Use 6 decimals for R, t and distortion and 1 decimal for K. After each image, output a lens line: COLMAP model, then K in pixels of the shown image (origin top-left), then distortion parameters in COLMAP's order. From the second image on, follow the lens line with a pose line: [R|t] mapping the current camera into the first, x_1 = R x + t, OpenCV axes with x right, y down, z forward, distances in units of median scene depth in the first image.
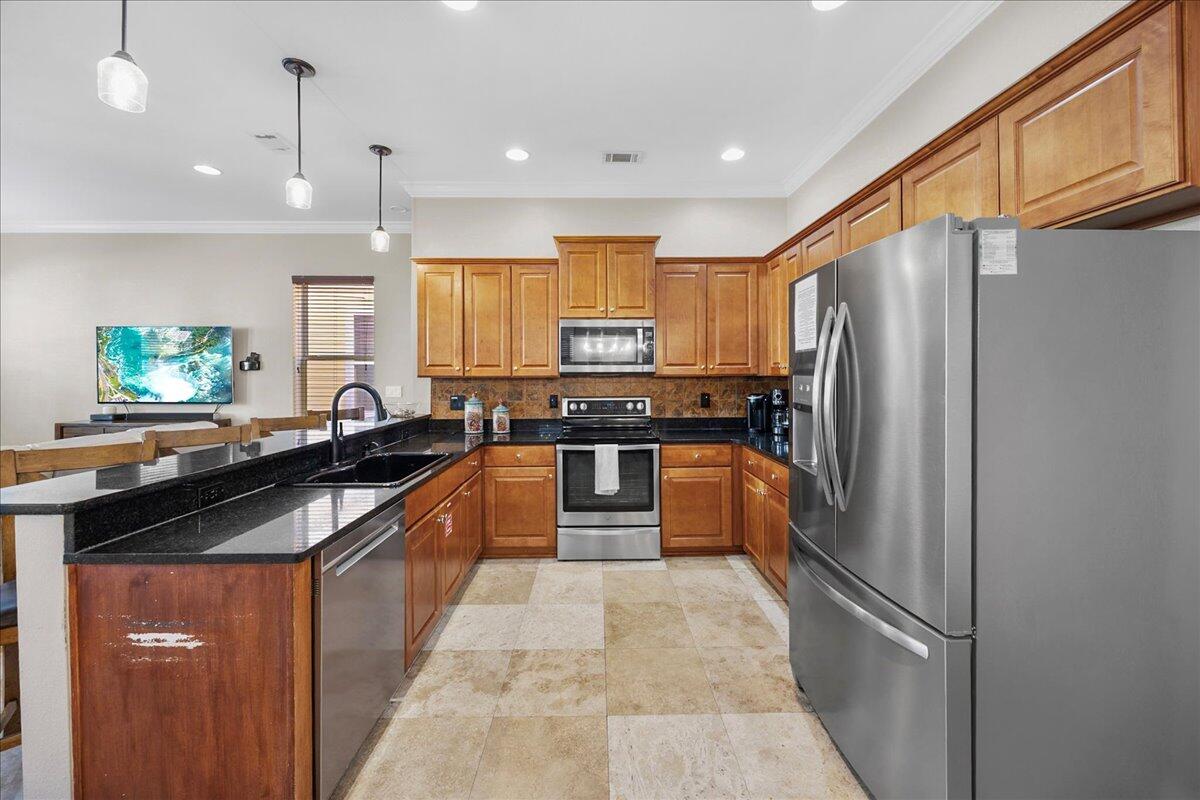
lens RADIAL K [[462.5, 0, 606.3], [0, 462.5, 373.4], [0, 0, 1]] dist [-0.006408, -0.000259]
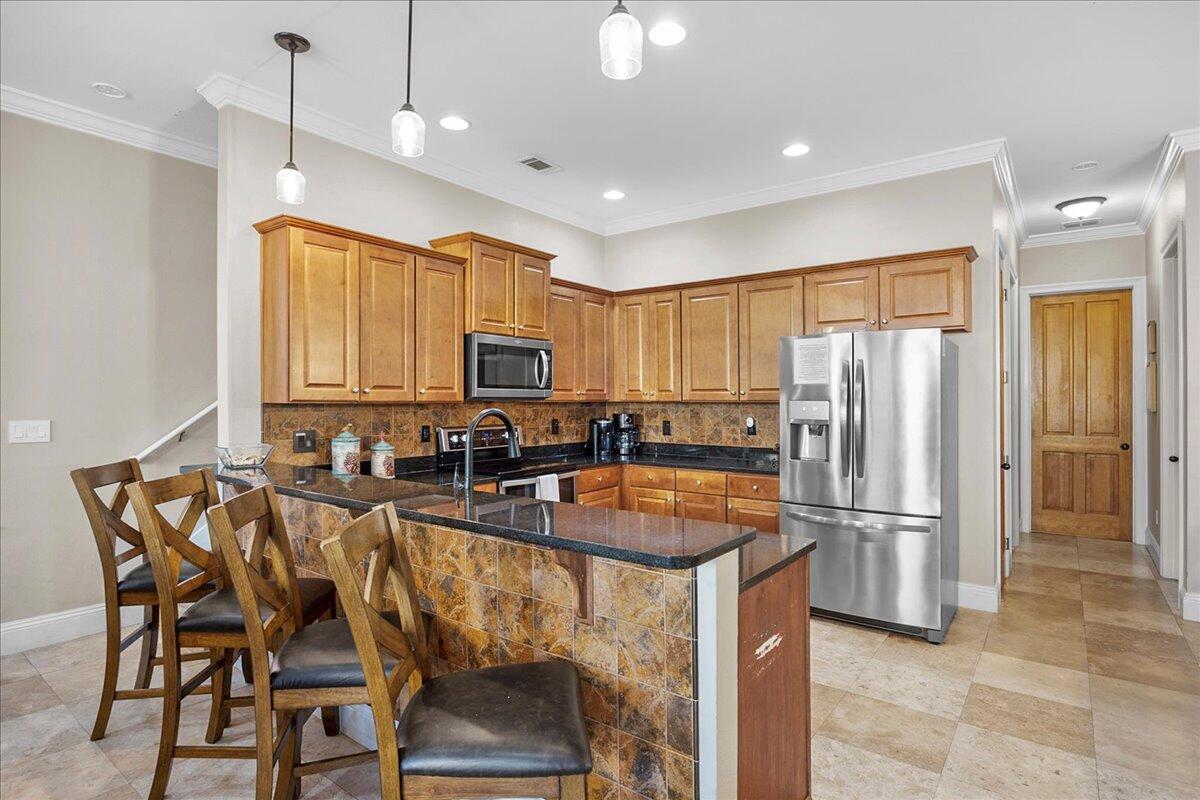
lens RADIAL K [[605.3, 0, 597.5], [0, 605.3, 396.0], [0, 0, 1]] dist [-0.007433, 0.000532]
pose [[0.619963, 0.009146, 0.784578, -0.794987], [-0.004542, 0.999957, -0.008068, 0.004007], [-0.784618, 0.001438, 0.619978, 0.149730]]
